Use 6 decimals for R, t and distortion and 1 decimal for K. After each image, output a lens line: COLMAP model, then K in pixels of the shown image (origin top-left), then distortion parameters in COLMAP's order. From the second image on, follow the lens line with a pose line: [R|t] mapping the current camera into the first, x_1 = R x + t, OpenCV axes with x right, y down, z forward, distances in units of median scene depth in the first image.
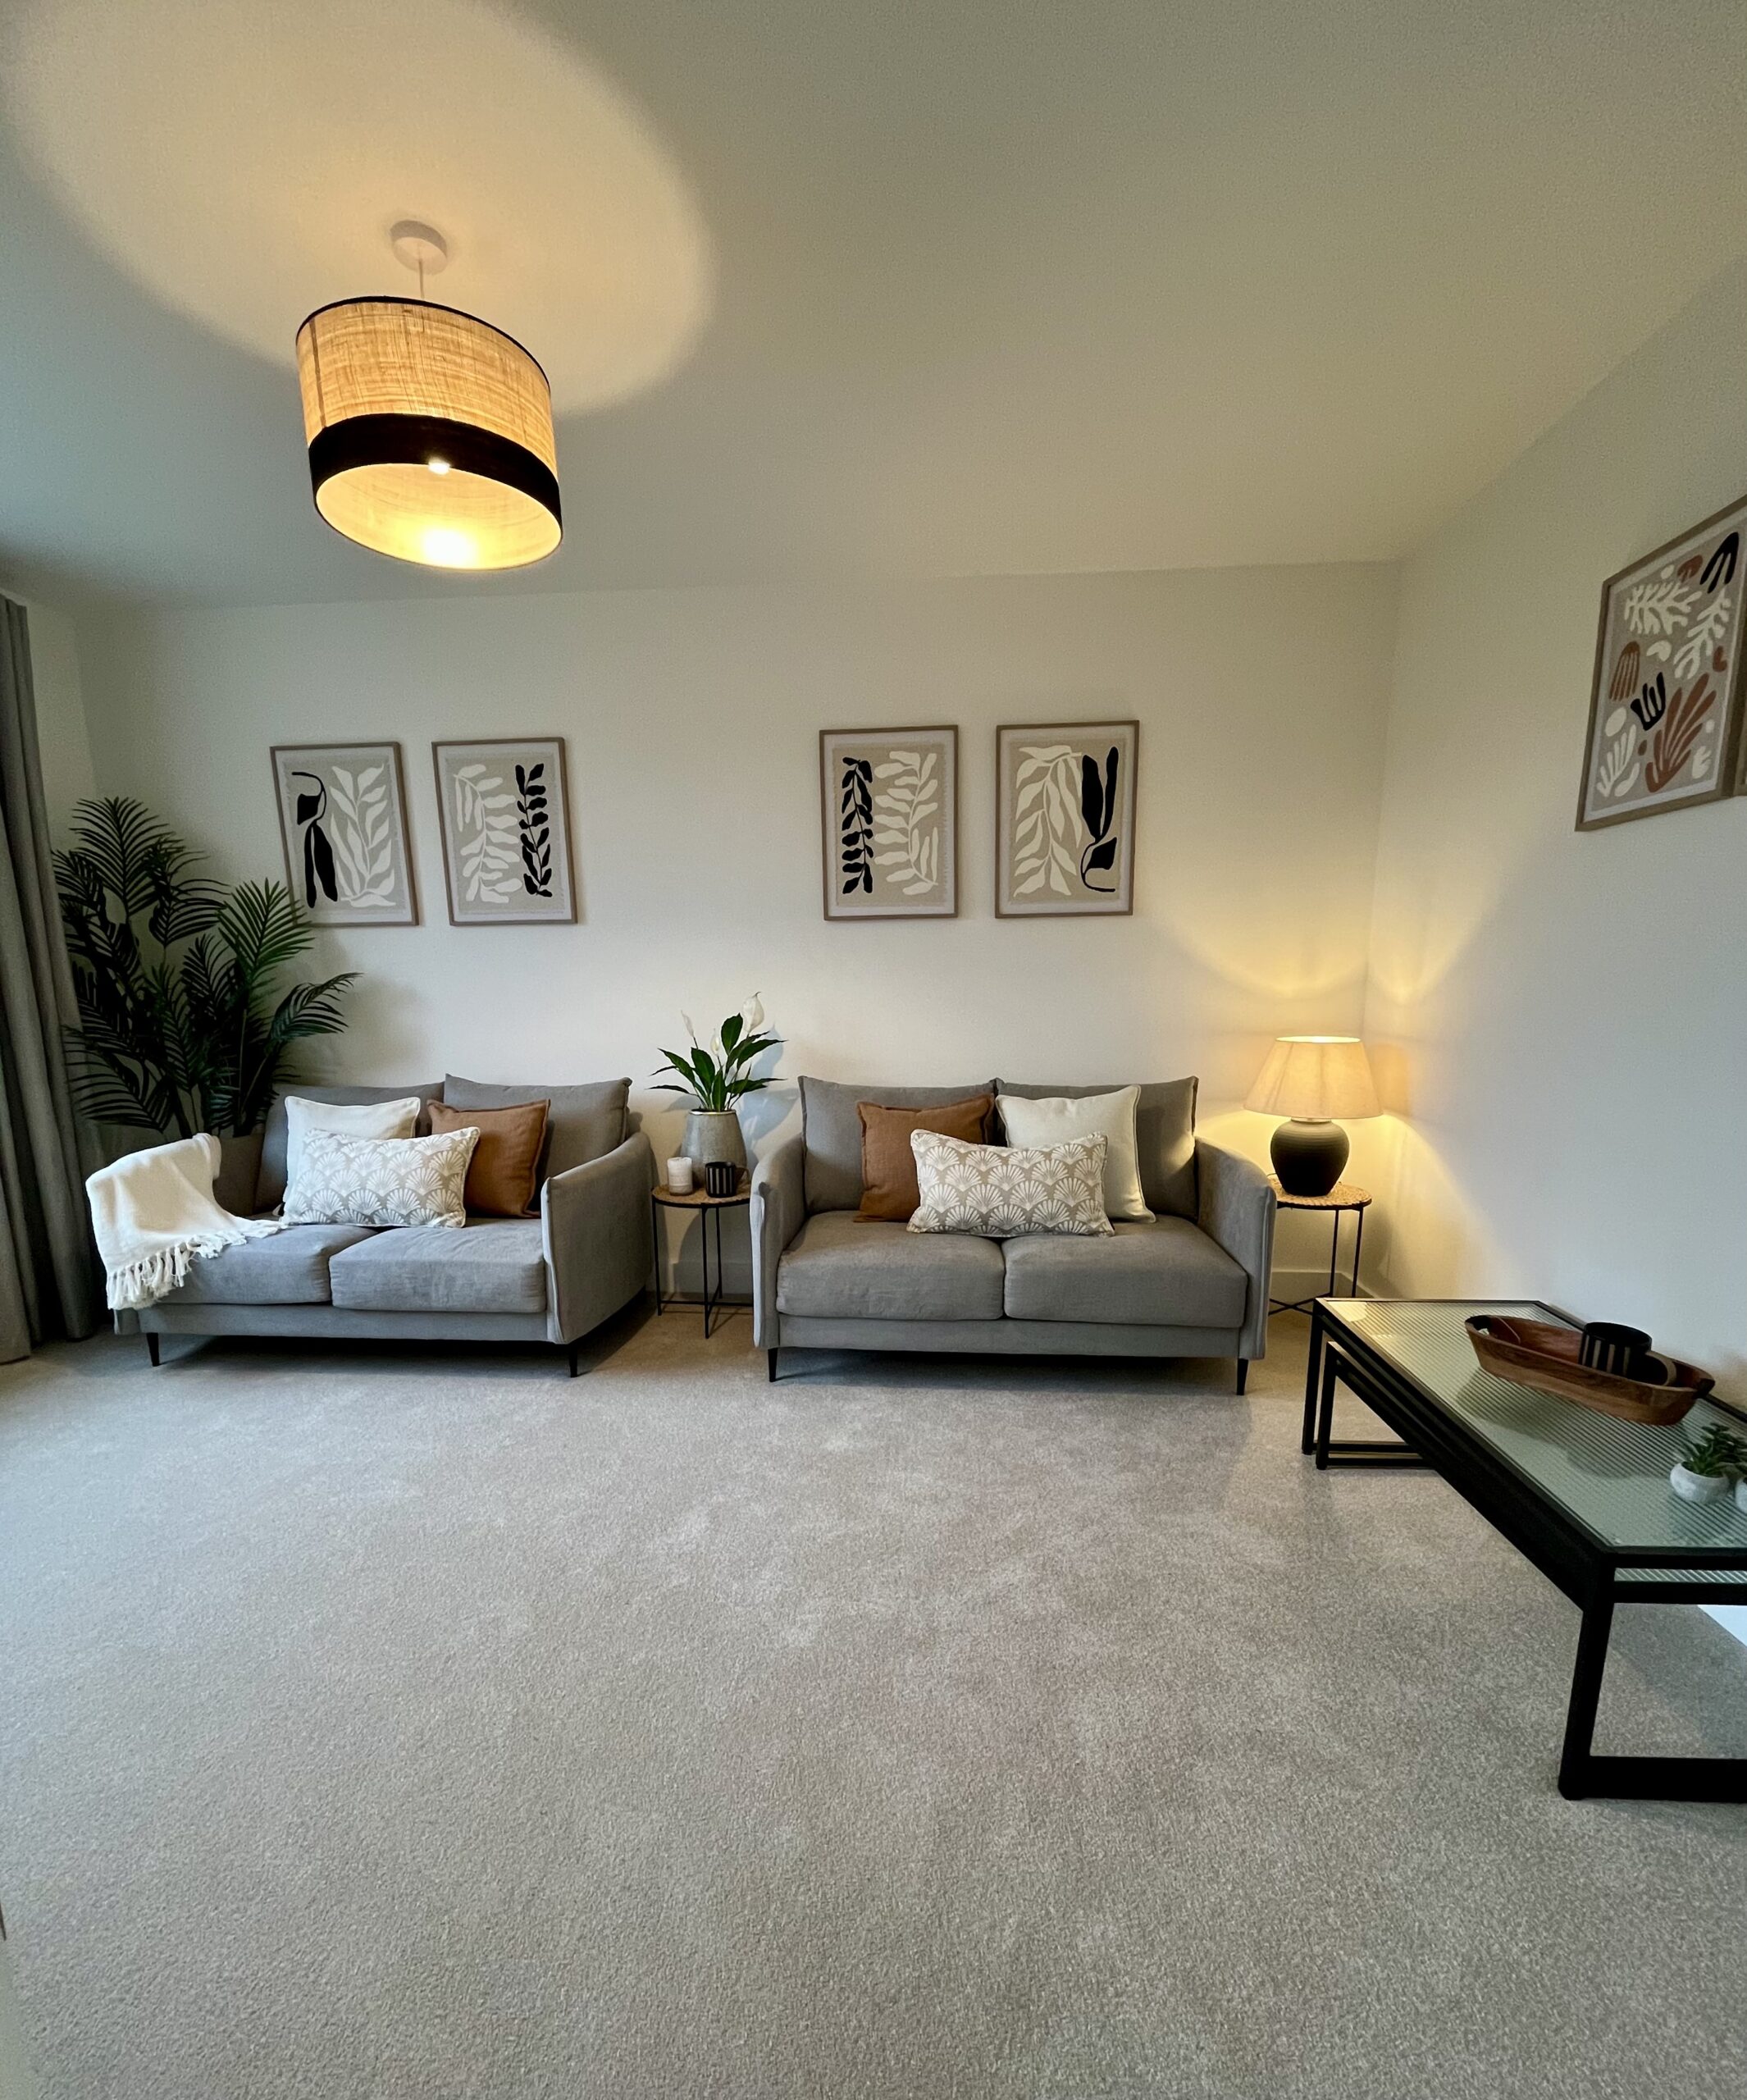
lens RADIAL K [[948.7, 0, 875.6], [0, 948.7, 1167.2], [0, 0, 1]] dist [-0.001955, -0.000114]
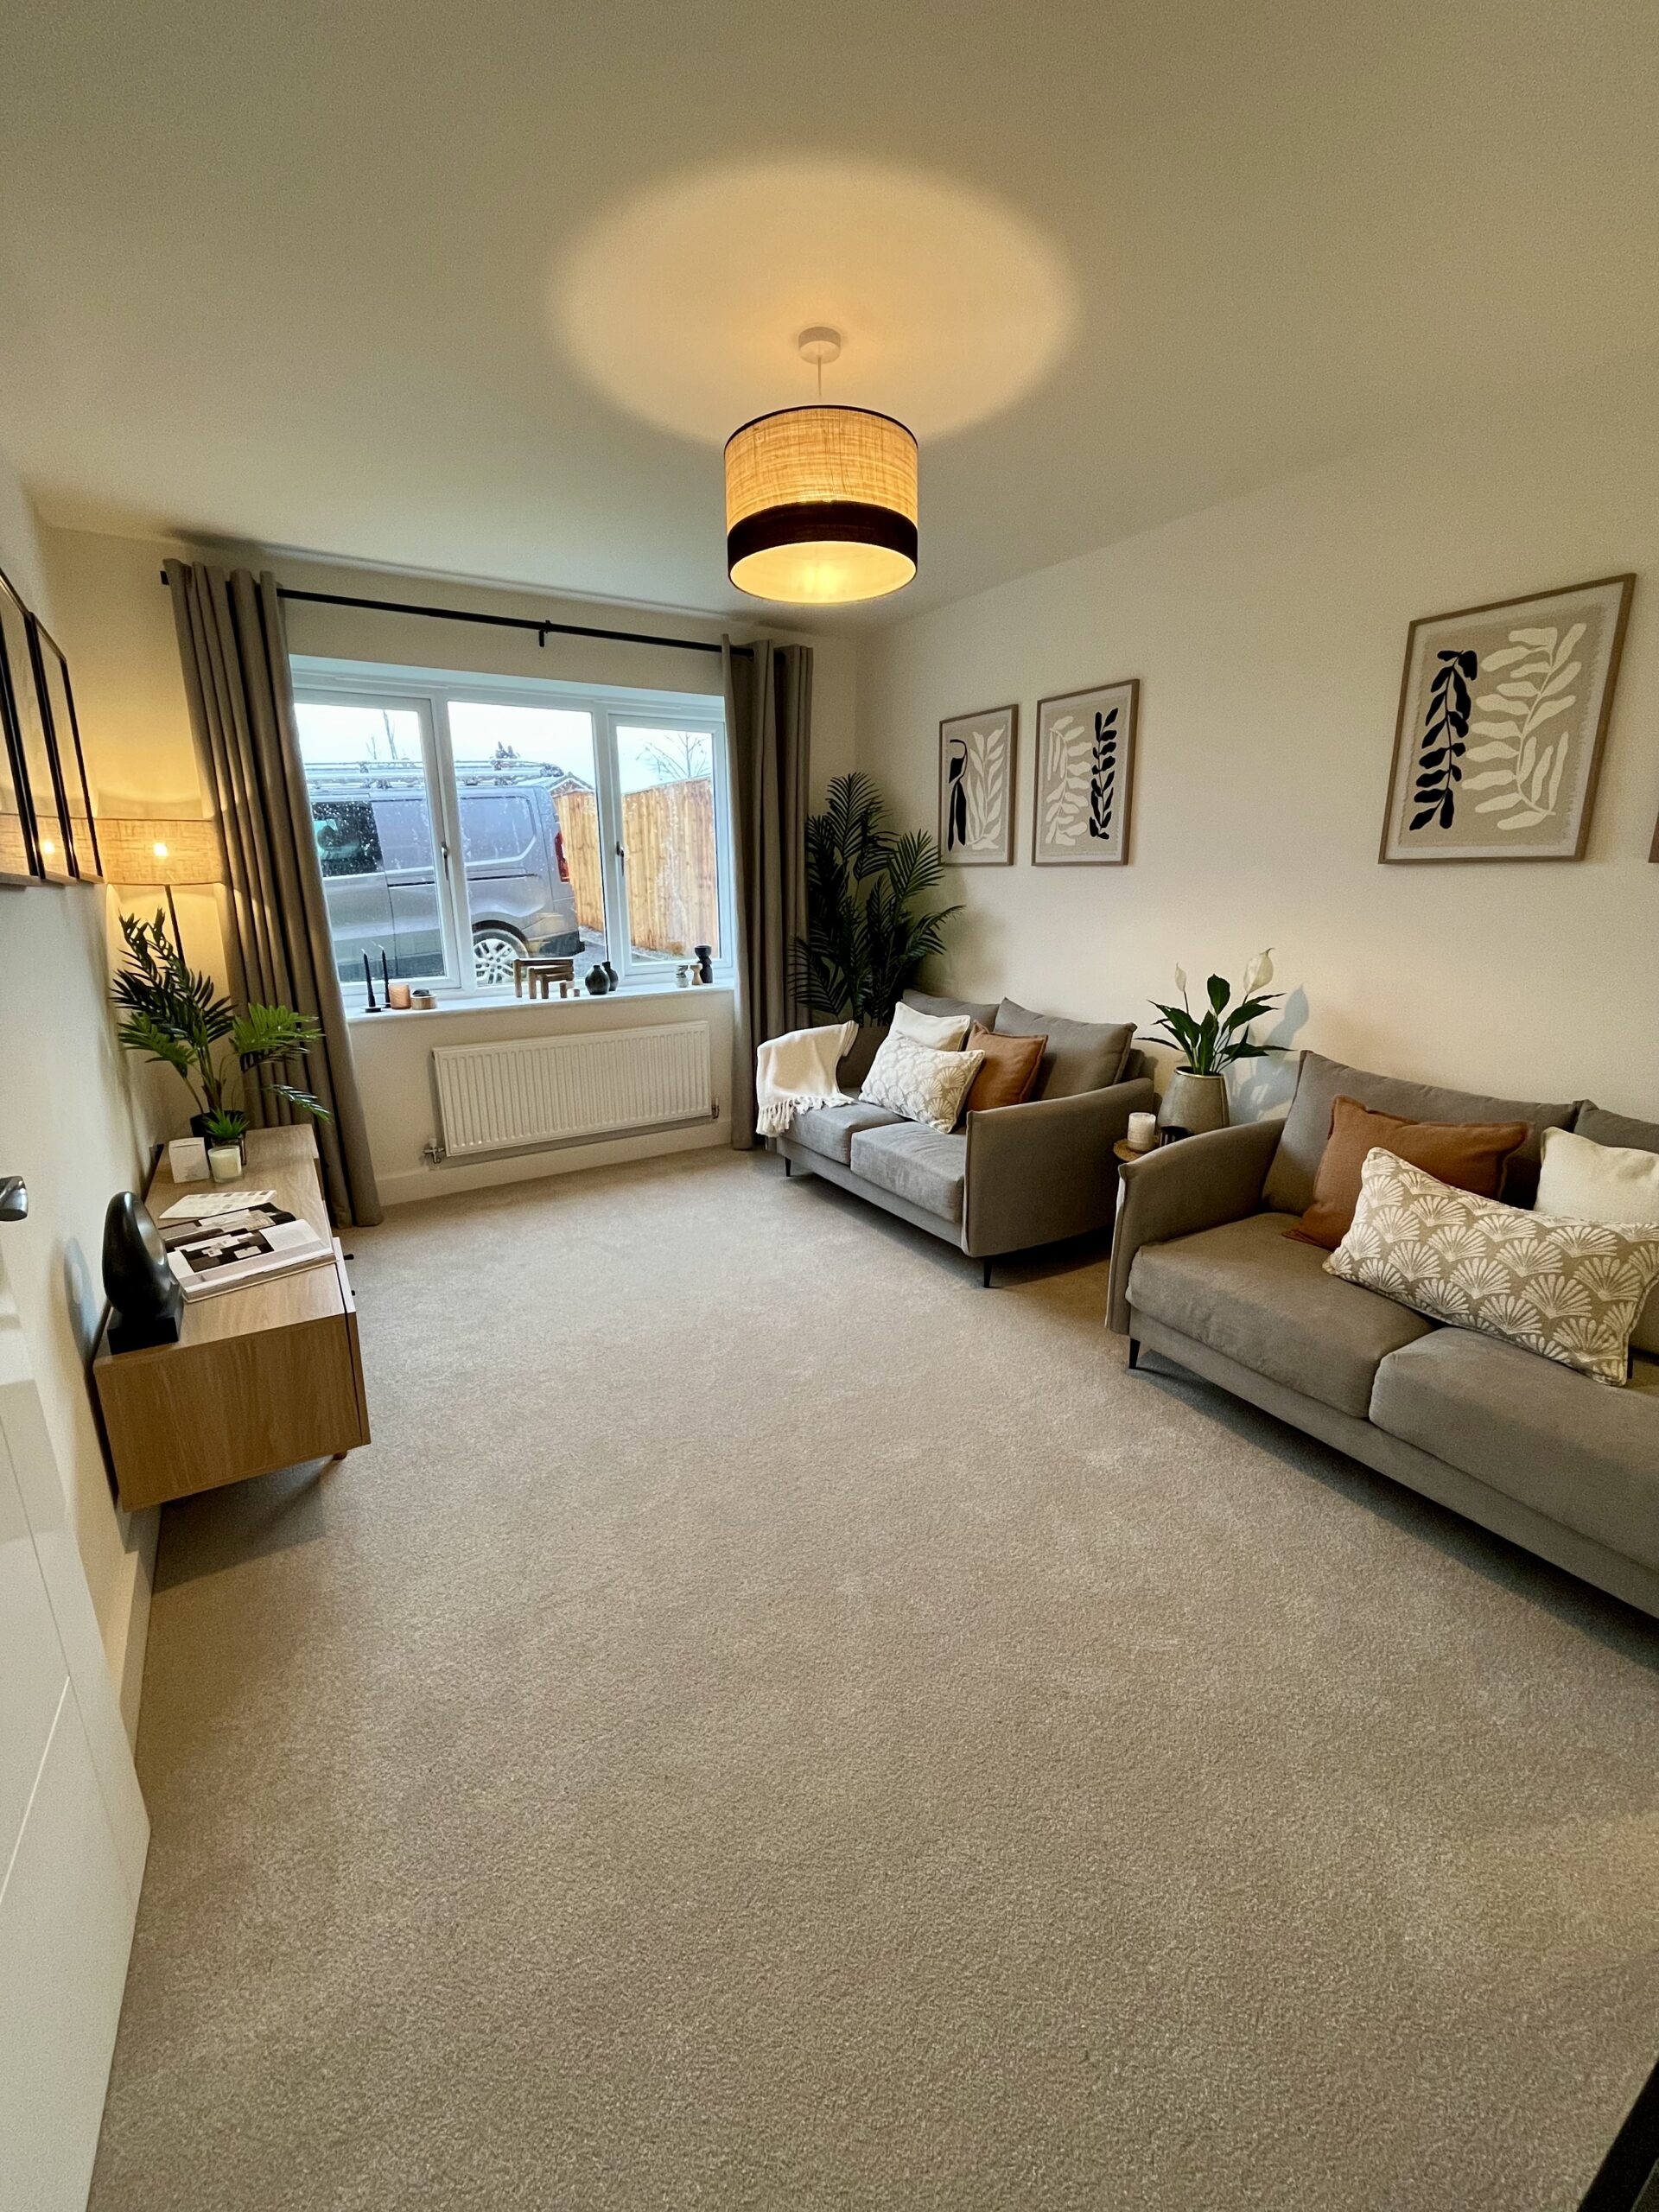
lens RADIAL K [[903.9, 0, 829.5], [0, 903.9, 1106.0], [0, 0, 1]] dist [0.002475, 0.000517]
pose [[0.599140, 0.210148, -0.772573, 0.310082], [-0.153348, 0.977195, 0.146884, -0.102895], [0.785822, 0.030469, 0.617702, 0.167987]]
